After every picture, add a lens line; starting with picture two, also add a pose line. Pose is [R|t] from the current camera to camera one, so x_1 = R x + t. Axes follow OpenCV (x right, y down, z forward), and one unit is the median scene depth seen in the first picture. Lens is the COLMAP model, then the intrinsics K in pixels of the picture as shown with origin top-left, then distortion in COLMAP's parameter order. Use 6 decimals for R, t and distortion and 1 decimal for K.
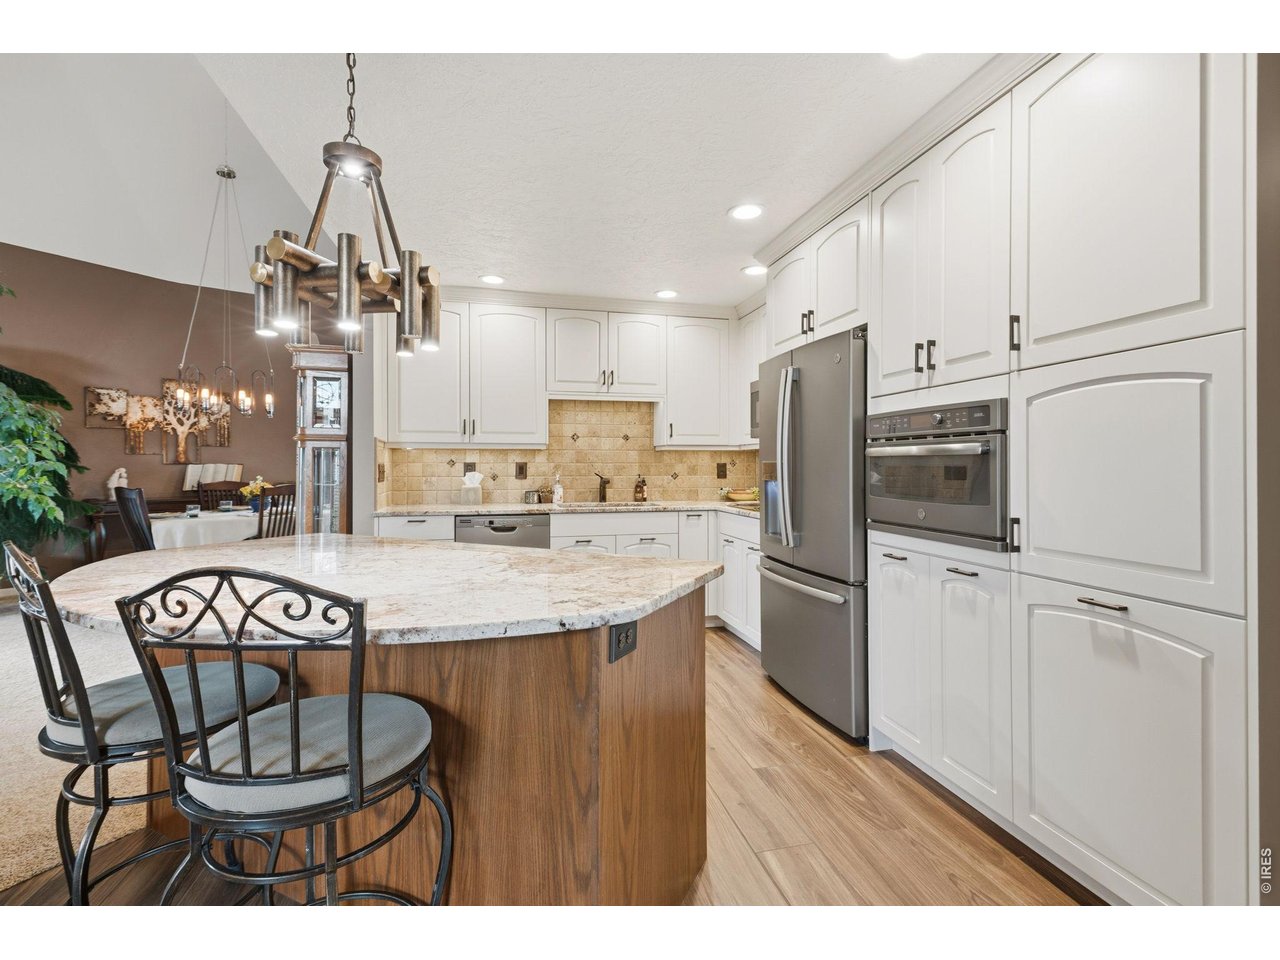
lens RADIAL K [[582.0, 0, 640.1], [0, 582.0, 471.3], [0, 0, 1]] dist [0.003860, 0.000169]
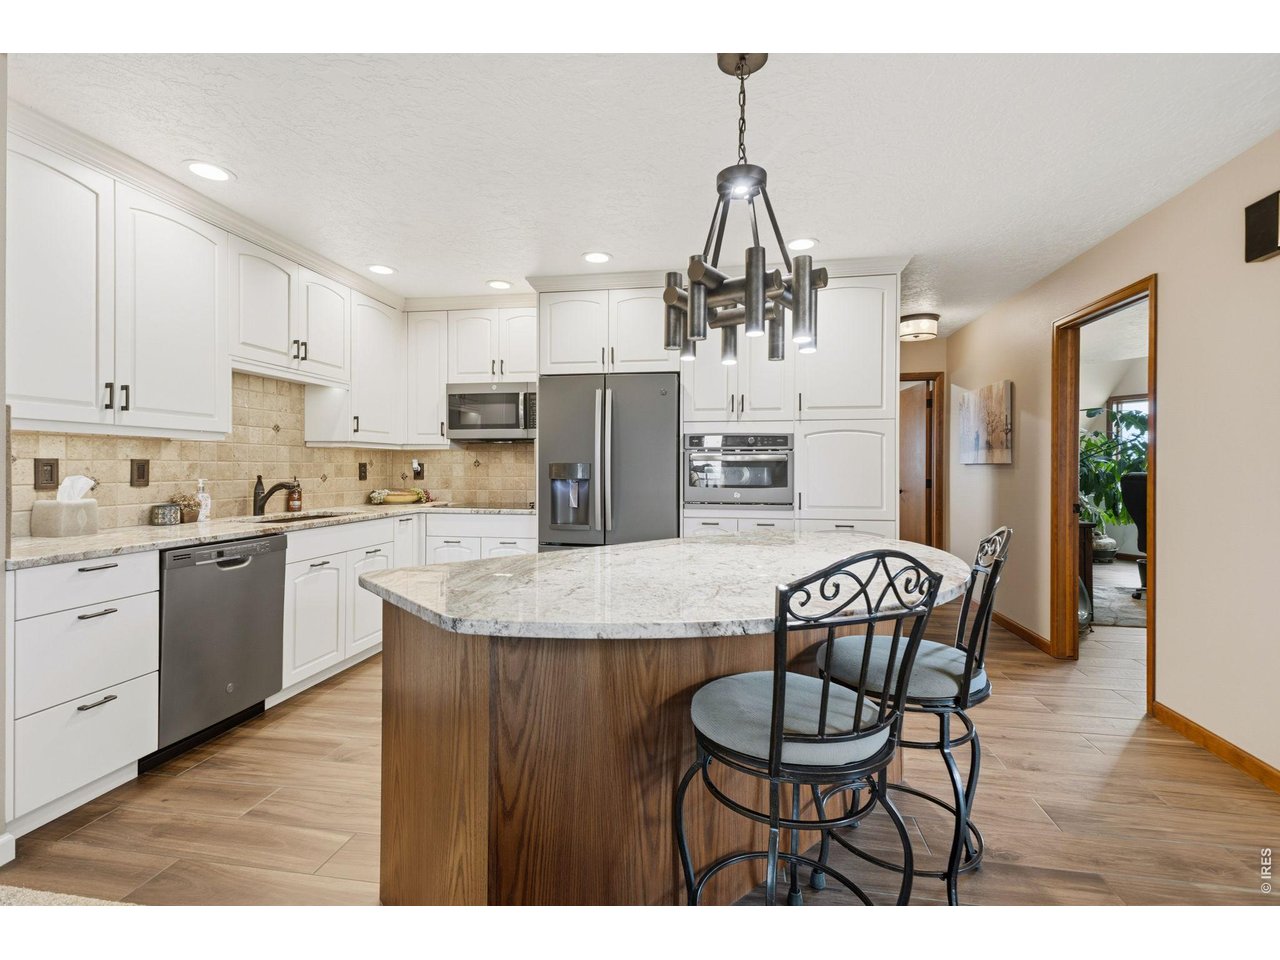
lens RADIAL K [[582.0, 0, 642.2], [0, 582.0, 472.6], [0, 0, 1]] dist [0.003860, 0.000169]
pose [[0.397002, -0.006790, 0.917793, -0.564344], [0.005355, 0.999973, 0.005081, -0.001586], [-0.917802, 0.002898, 0.397027, 0.274554]]
